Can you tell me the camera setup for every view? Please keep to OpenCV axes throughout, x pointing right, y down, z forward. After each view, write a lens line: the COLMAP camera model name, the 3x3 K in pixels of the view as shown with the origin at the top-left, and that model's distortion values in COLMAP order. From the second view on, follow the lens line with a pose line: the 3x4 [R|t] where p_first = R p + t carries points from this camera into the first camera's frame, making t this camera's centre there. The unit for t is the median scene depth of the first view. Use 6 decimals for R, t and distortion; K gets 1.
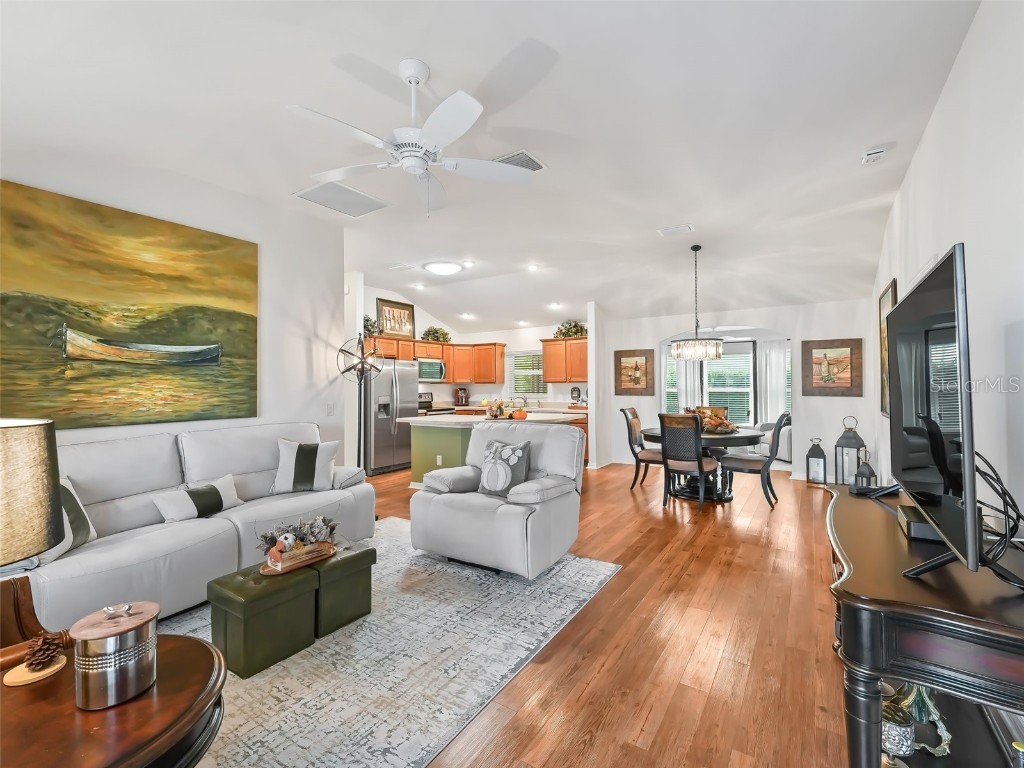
lens RADIAL K [[460.7, 0, 509.1], [0, 460.7, 376.8], [0, 0, 1]] dist [0.001465, 0.000213]
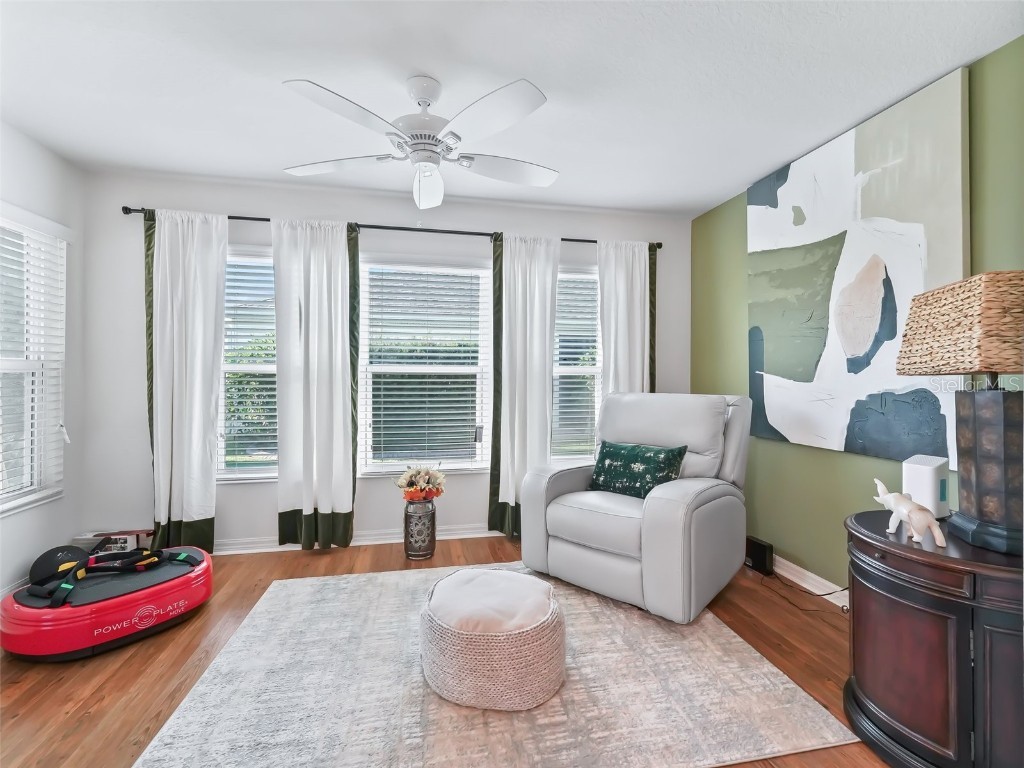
lens RADIAL K [[460.7, 0, 509.1], [0, 460.7, 376.8], [0, 0, 1]] dist [0.001465, 0.000213]
pose [[0.708727, 0.006459, 0.705454, 0.351662], [-0.017341, 0.999815, 0.008267, 0.038369], [-0.705270, -0.018092, 0.708708, 0.910288]]
